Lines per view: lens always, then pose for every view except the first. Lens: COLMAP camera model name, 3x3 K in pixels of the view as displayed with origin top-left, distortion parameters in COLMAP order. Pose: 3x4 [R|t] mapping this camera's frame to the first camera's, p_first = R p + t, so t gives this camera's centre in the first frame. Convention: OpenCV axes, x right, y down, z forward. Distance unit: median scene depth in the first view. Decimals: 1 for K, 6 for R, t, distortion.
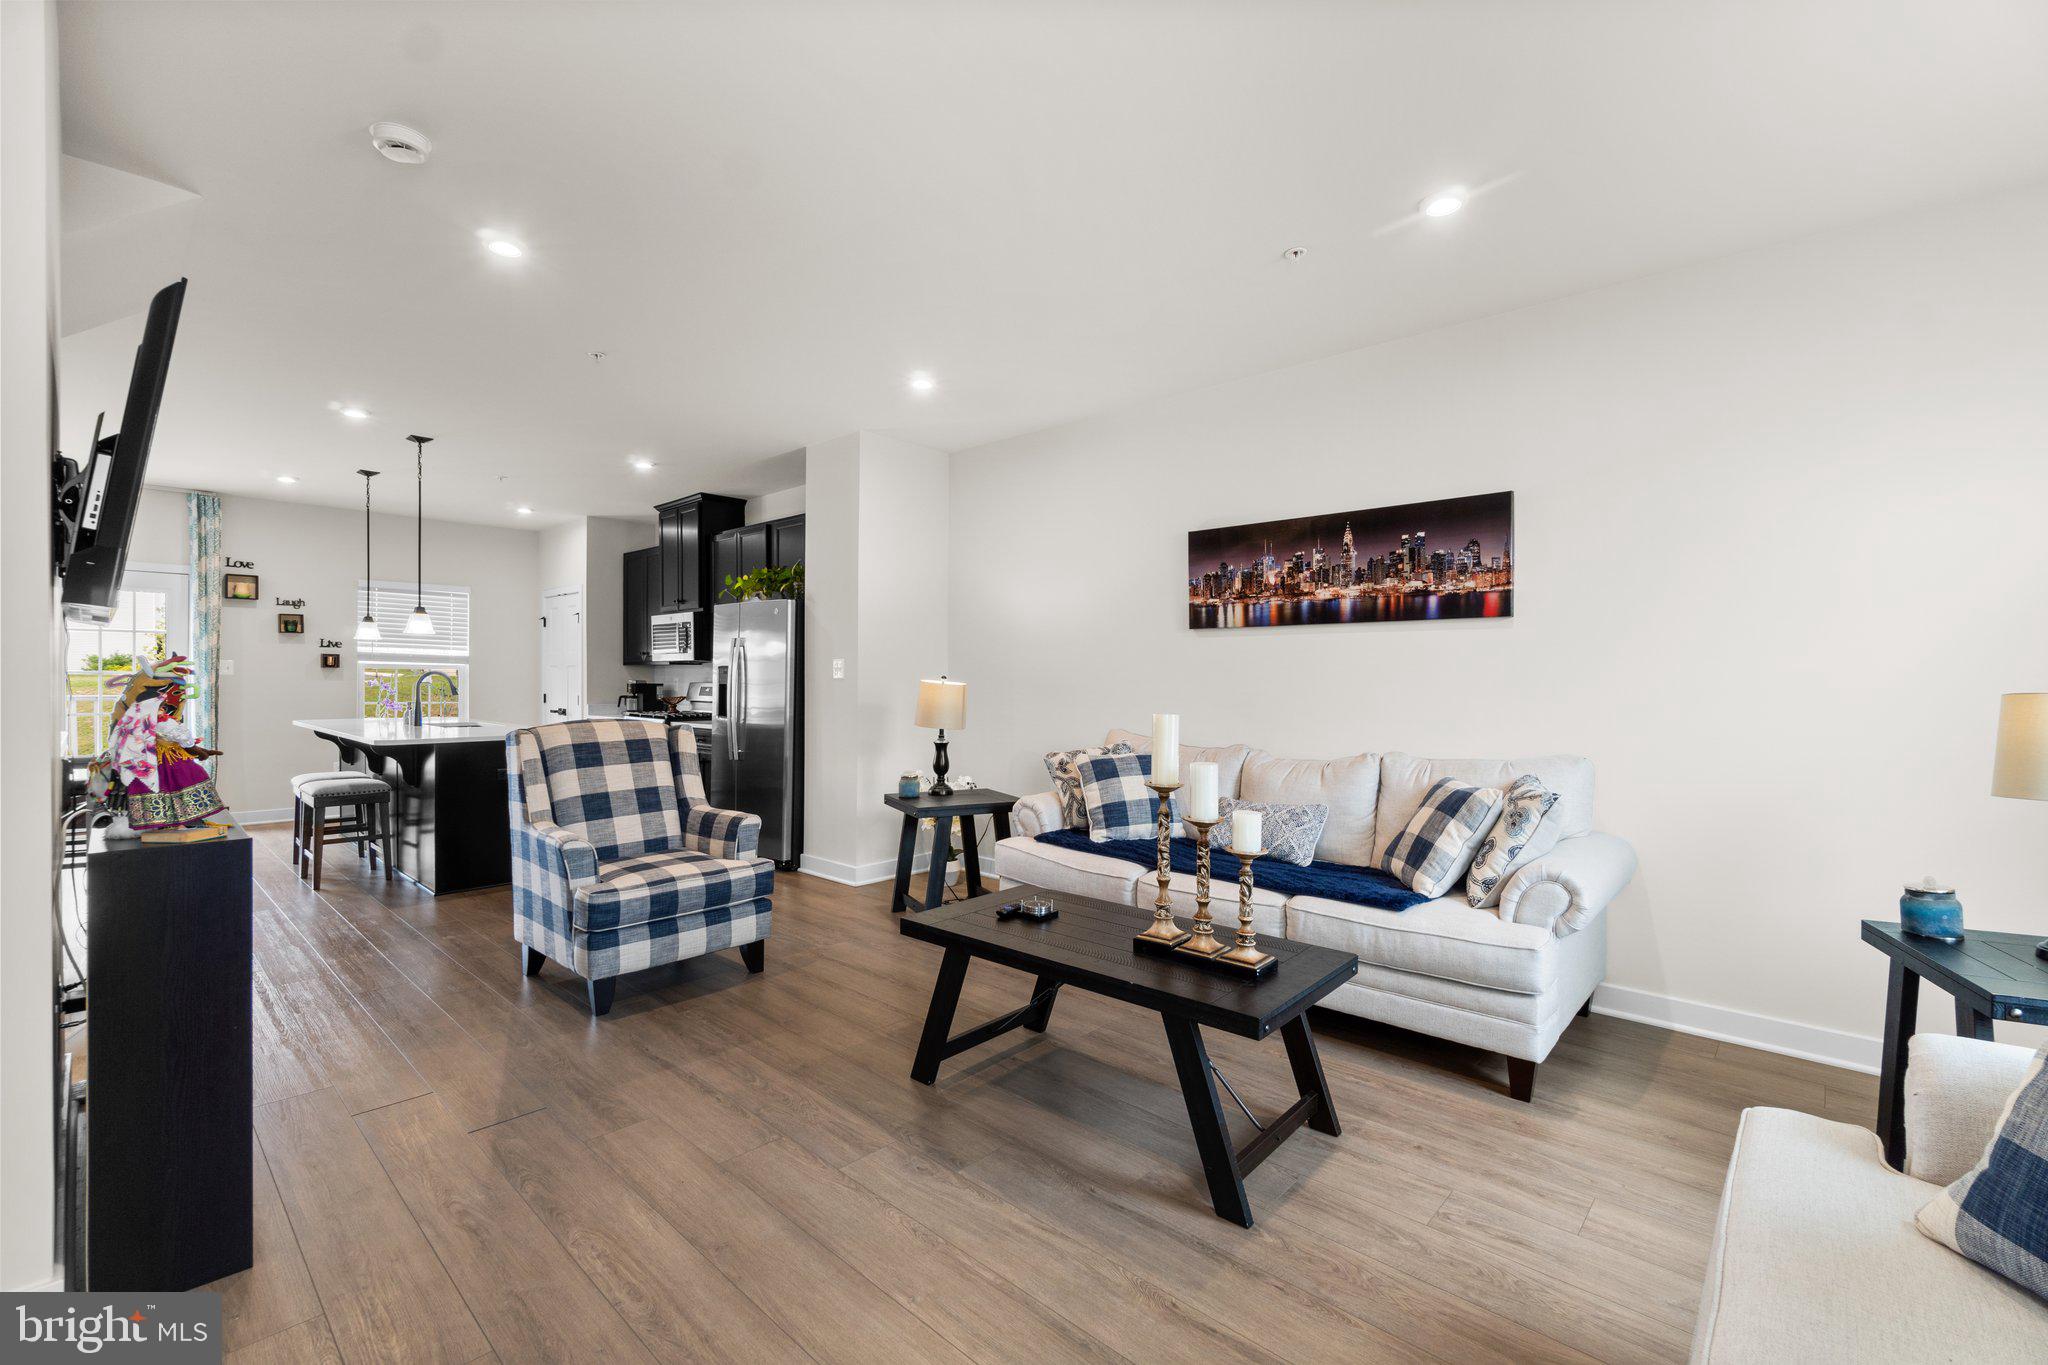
lens RADIAL K [[878.2, 0, 1016.6], [0, 878.2, 691.1], [0, 0, 1]] dist [-0.003473, -0.000178]
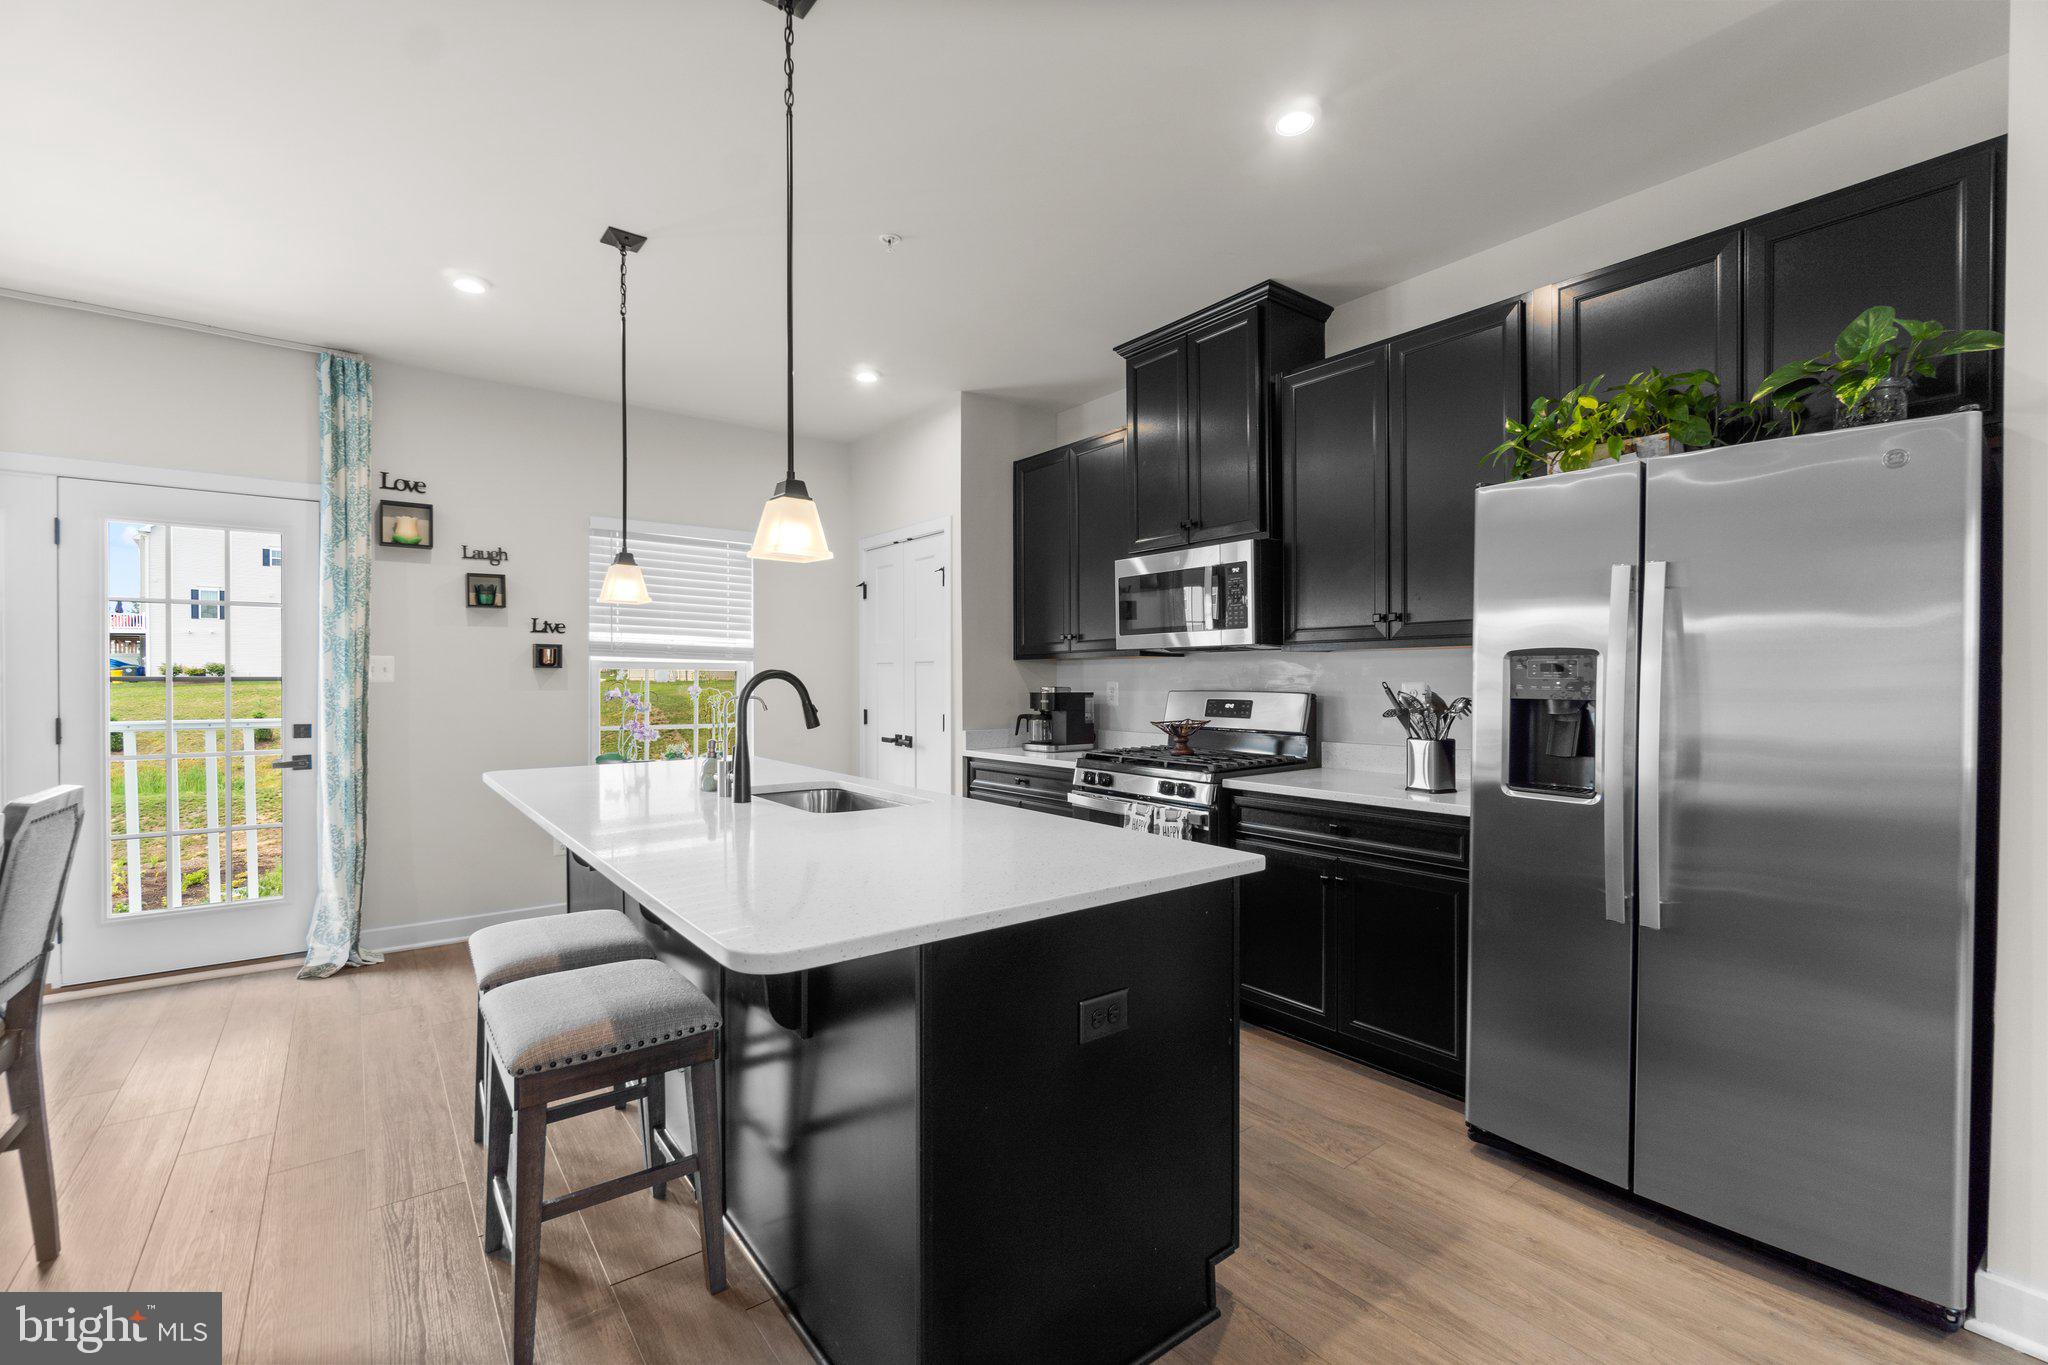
lens RADIAL K [[878.2, 0, 1016.7], [0, 878.2, 688.8], [0, 0, 1]] dist [-0.003473, -0.000178]
pose [[0.985752, -0.005365, -0.168121, -0.413535], [0.004759, 0.999981, -0.004007, -0.009969], [0.168139, 0.003150, 0.985758, 0.522715]]
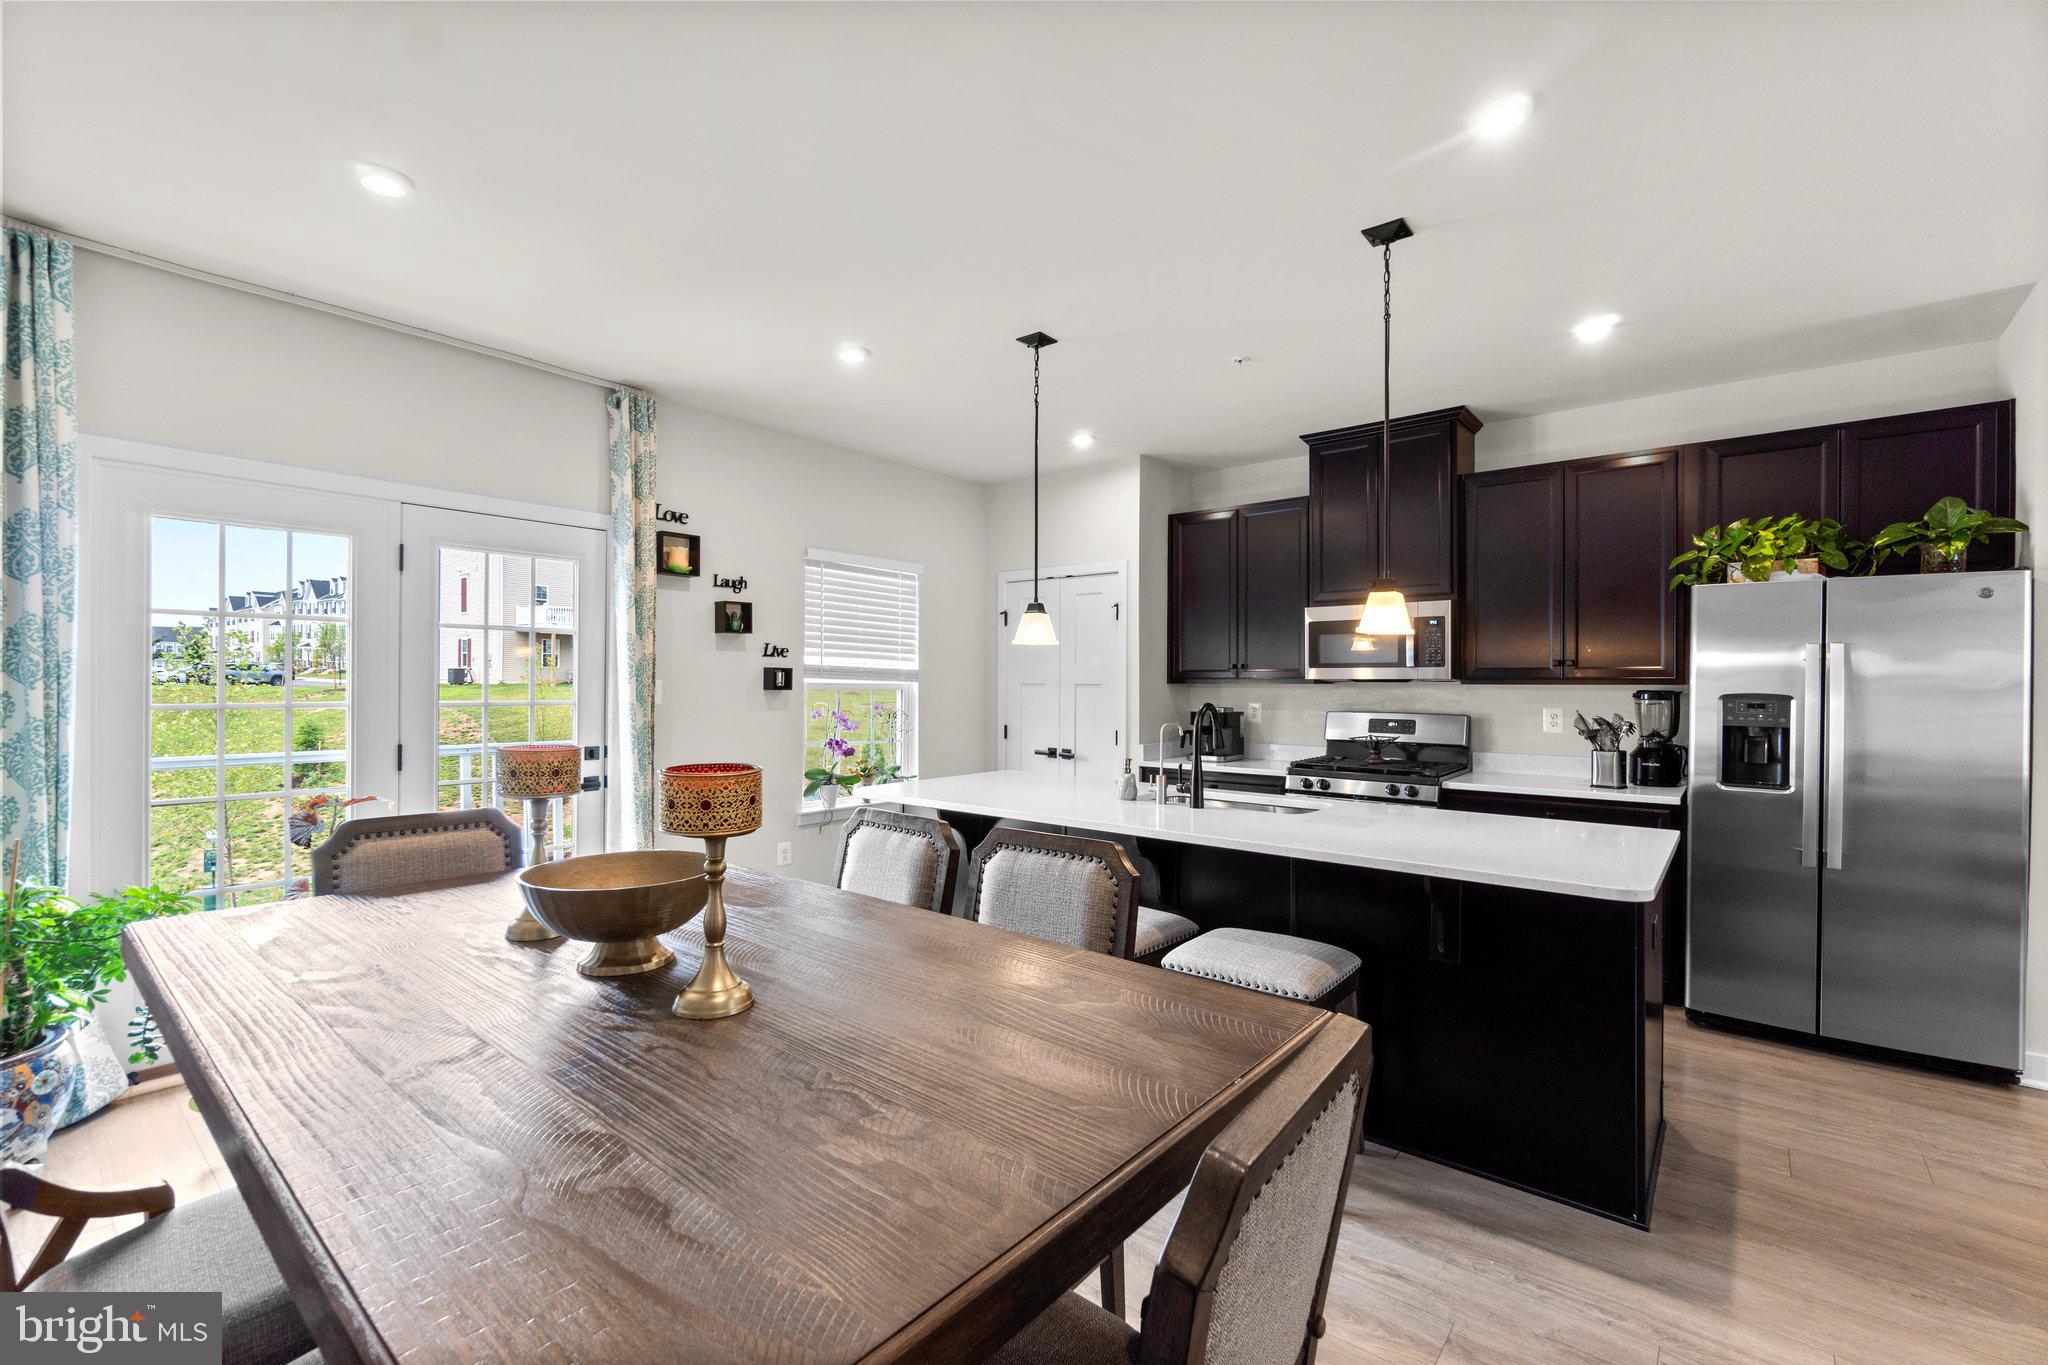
lens RADIAL K [[878.2, 0, 1024.2], [0, 878.2, 689.0], [0, 0, 1]] dist [-0.003473, -0.000178]
pose [[0.998171, -0.001960, 0.060420, -0.701476], [0.002394, 0.999972, -0.007107, -0.024483], [-0.060404, 0.007238, 0.998148, 0.407352]]
